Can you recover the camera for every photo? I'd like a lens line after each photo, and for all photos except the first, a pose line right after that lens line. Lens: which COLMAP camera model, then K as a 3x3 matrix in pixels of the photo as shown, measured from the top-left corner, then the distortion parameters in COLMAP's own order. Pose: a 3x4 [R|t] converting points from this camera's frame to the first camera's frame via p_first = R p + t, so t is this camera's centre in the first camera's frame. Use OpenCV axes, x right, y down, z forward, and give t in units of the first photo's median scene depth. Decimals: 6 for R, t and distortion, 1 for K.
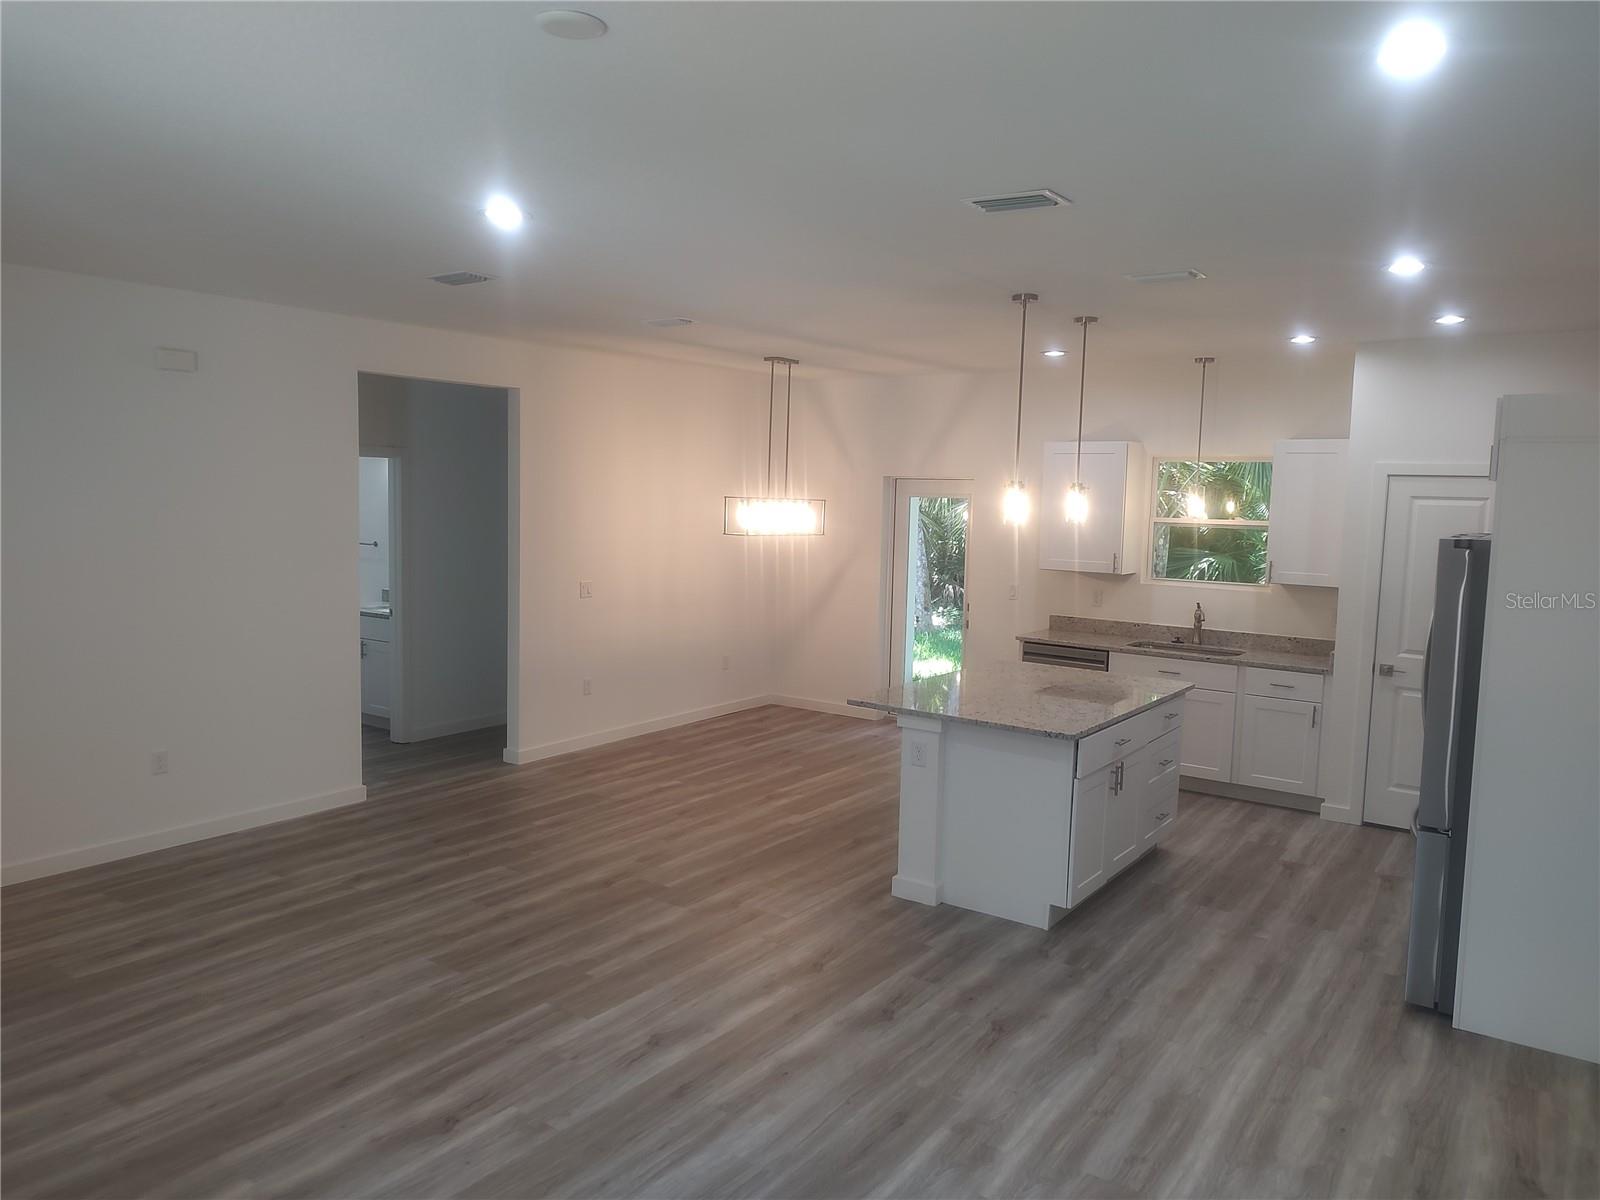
lens RADIAL K [[1151.2, 0, 800.0], [0, 1151.2, 600.0], [0, 0, 1]] dist [0.035056, -0.046681]
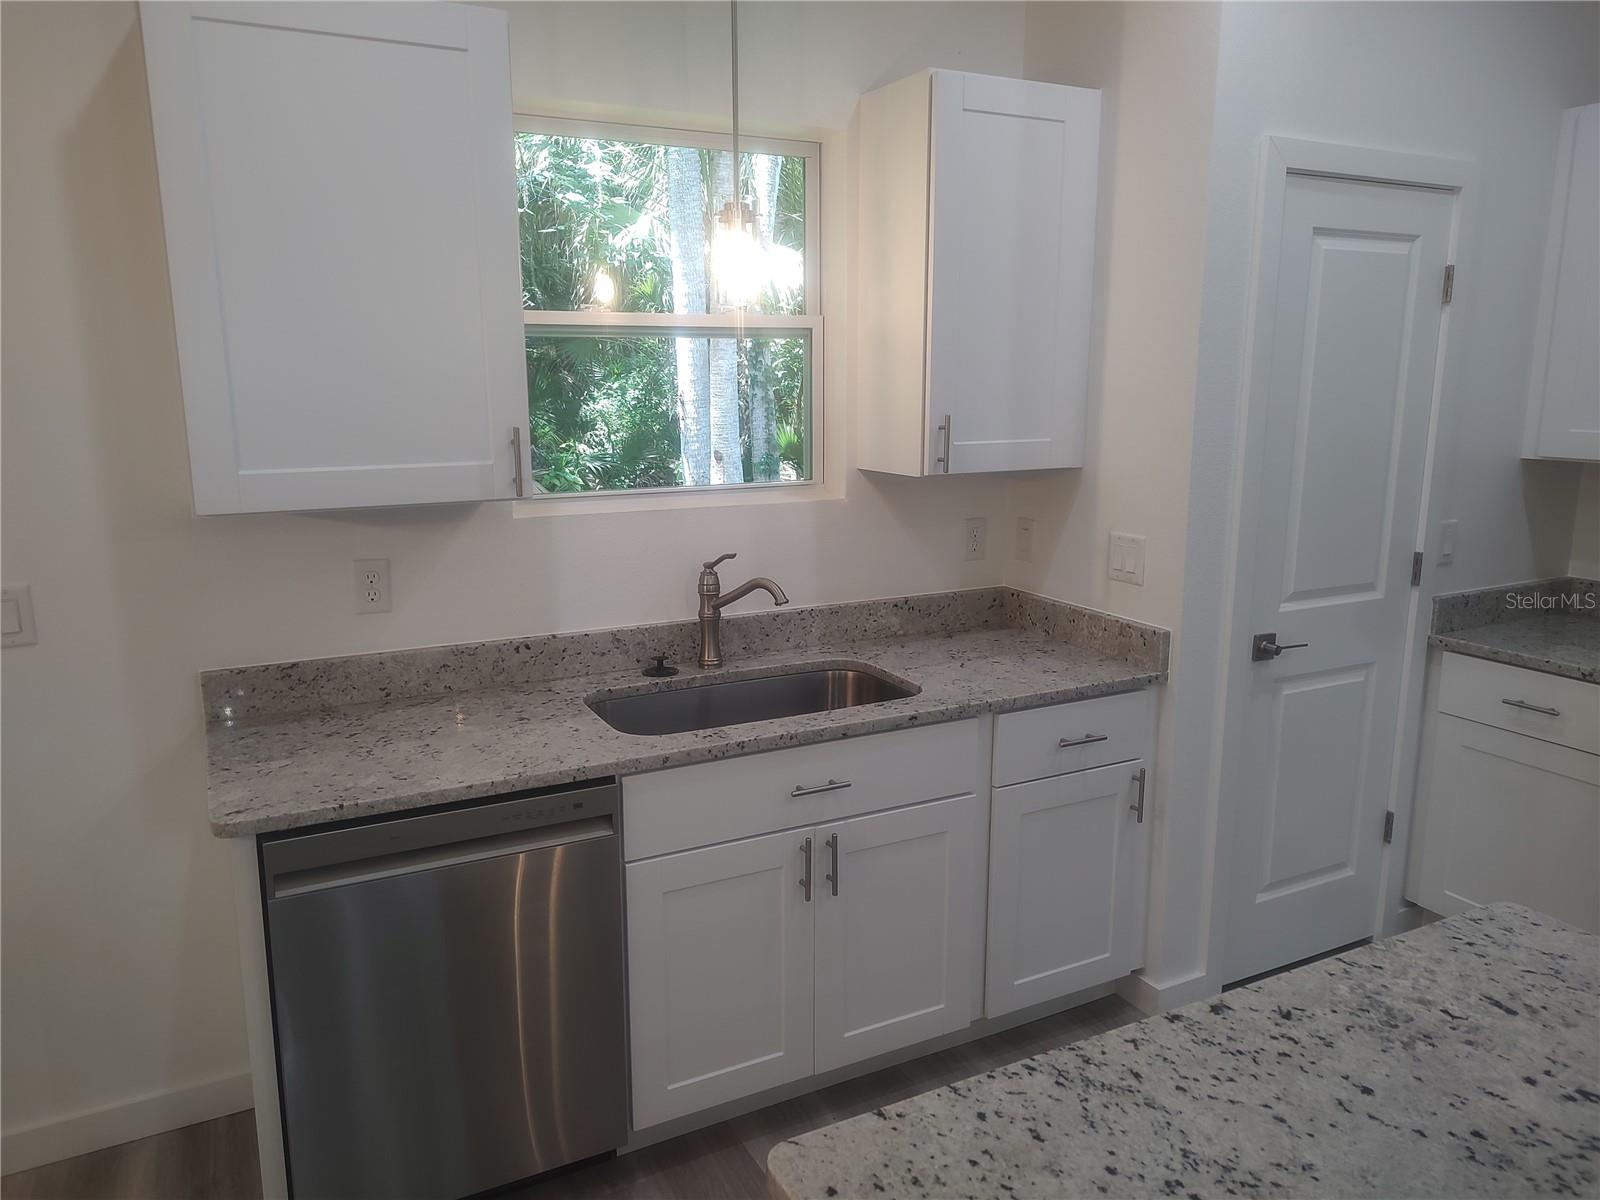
lens RADIAL K [[1151.2, 0, 800.0], [0, 1151.2, 600.0], [0, 0, 1]] dist [0.035056, -0.046681]
pose [[0.463818, -0.200112, 0.863034, 0.076578], [0.103038, 0.979729, 0.171794, -0.062436], [-0.879918, 0.009244, 0.475036, 1.225993]]
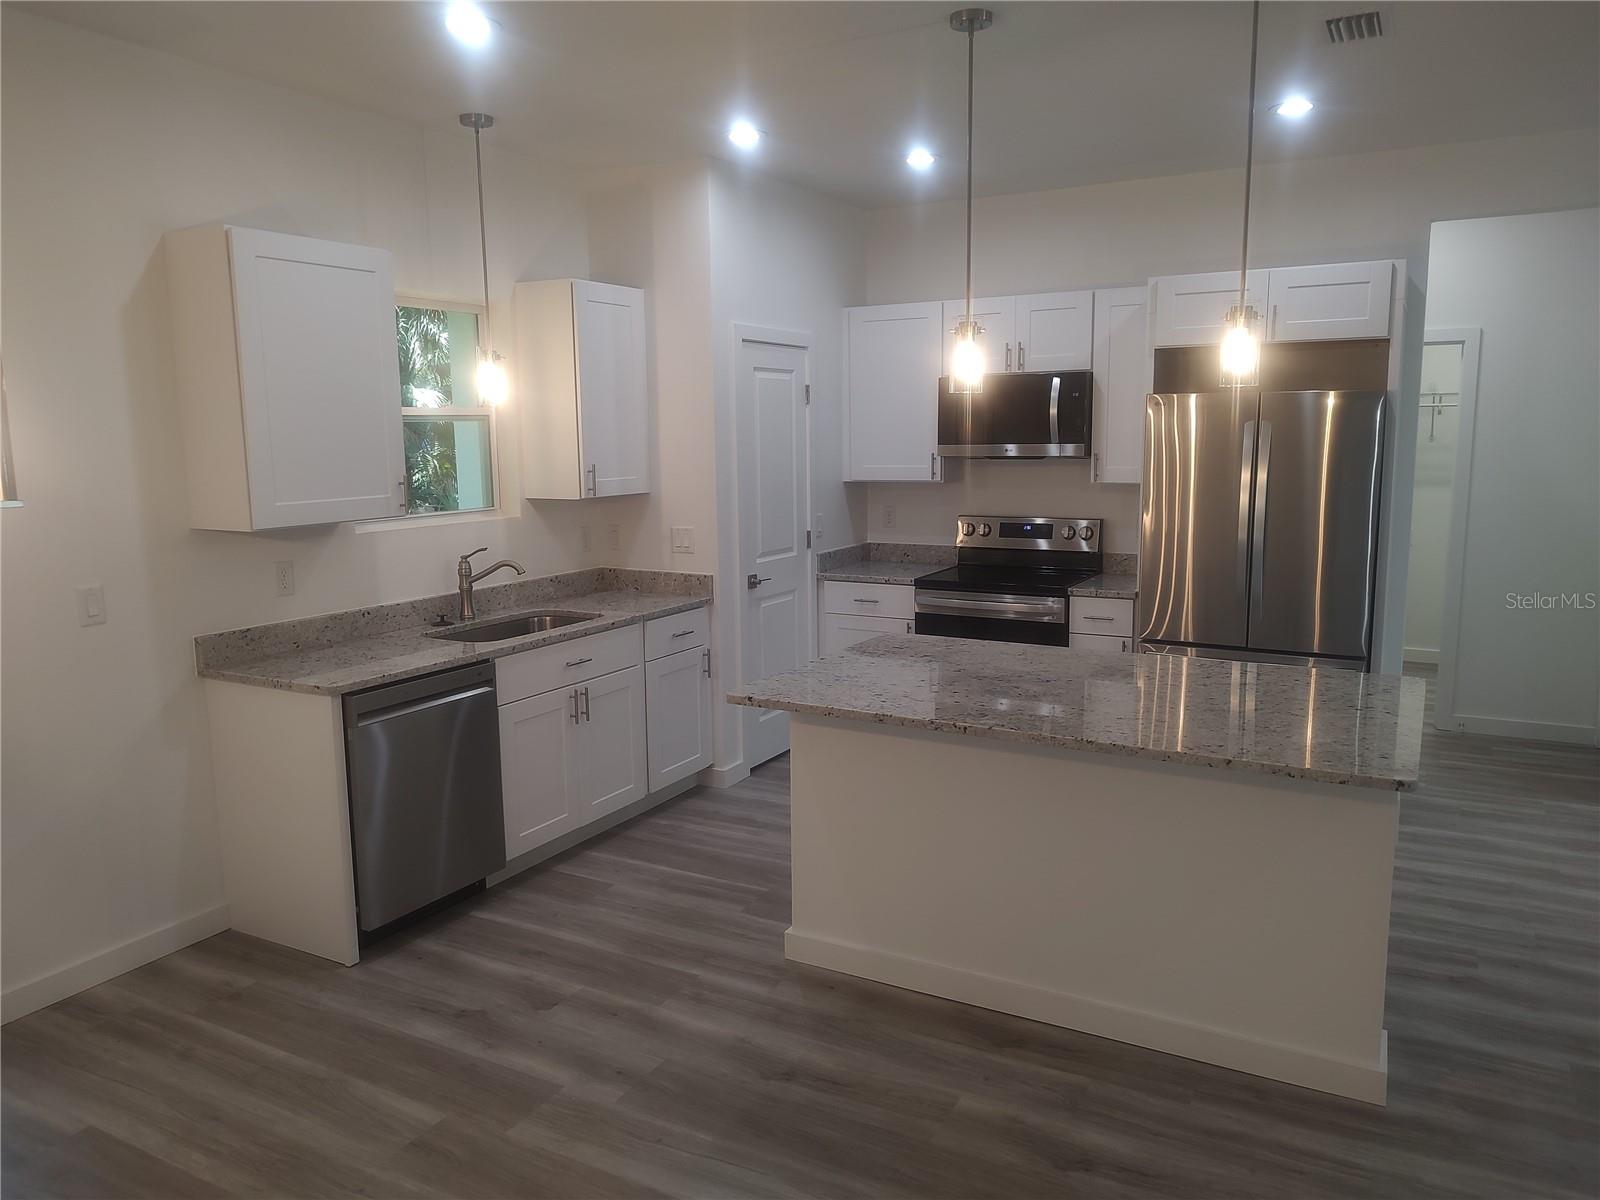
lens RADIAL K [[1128.3, 0, 800.0], [0, 1128.3, 600.0], [0, 0, 1]] dist [0.002900, -0.000420]
pose [[-0.099114, -0.172659, 0.979982, -0.367622], [0.109174, 0.977000, 0.183175, -0.090208], [-0.989069, 0.125143, -0.077984, 1.333823]]
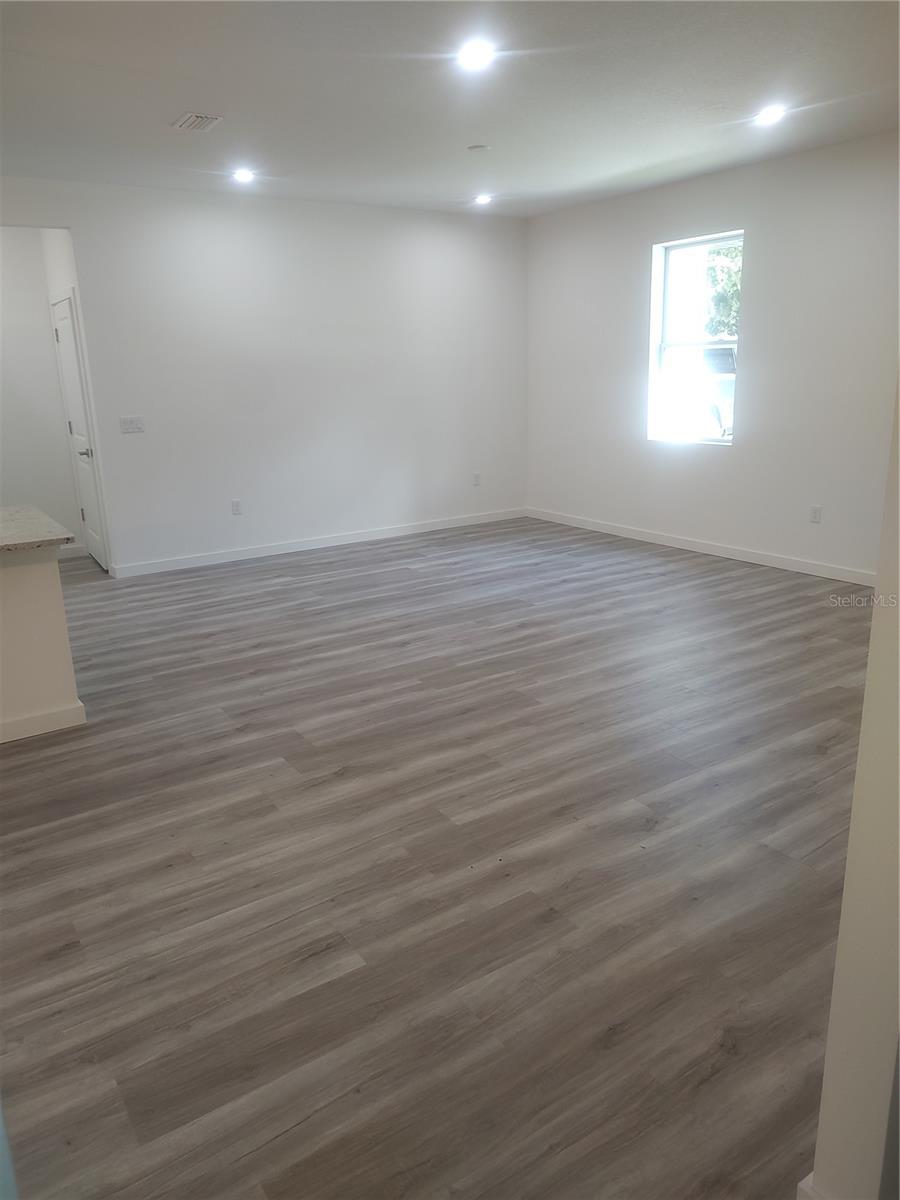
lens RADIAL K [[863.4, 0, 450.0], [0, 863.4, 600.0], [0, 0, 1]] dist [0.035056, -0.046681]
pose [[-0.934238, -0.092554, 0.344432, -0.469137], [0.039094, 0.933346, 0.356843, -0.092826], [-0.354502, 0.346842, -0.868349, 1.564543]]
